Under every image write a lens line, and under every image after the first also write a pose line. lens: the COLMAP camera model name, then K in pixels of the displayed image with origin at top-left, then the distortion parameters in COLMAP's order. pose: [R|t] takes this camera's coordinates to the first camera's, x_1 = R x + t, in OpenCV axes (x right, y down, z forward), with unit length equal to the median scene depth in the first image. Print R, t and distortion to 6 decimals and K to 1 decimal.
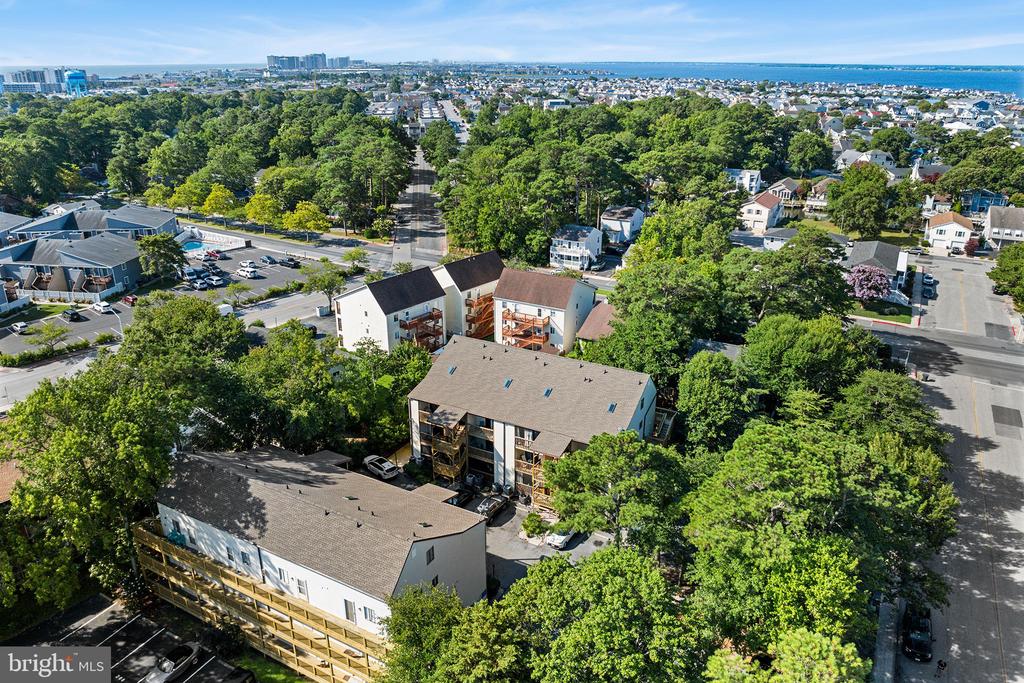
lens RADIAL K [[717.0, 0, 512.0], [0, 717.0, 341.5], [0, 0, 1]] dist [-0.045017, 0.004265]
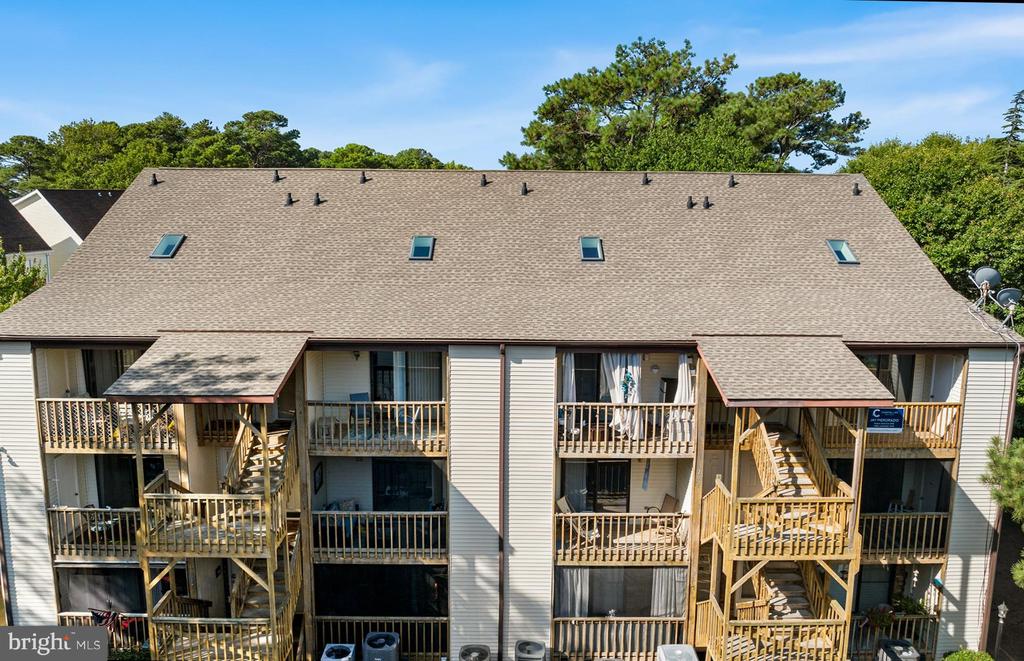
lens RADIAL K [[779.7, 0, 511.0], [0, 779.7, 319.2], [0, 0, 1]] dist [-0.052637, -0.000843]
pose [[0.866854, -0.059318, 0.495021, -0.060097], [0.169515, 0.968810, -0.180754, 0.069804], [-0.468859, 0.240601, 0.849872, 0.374304]]
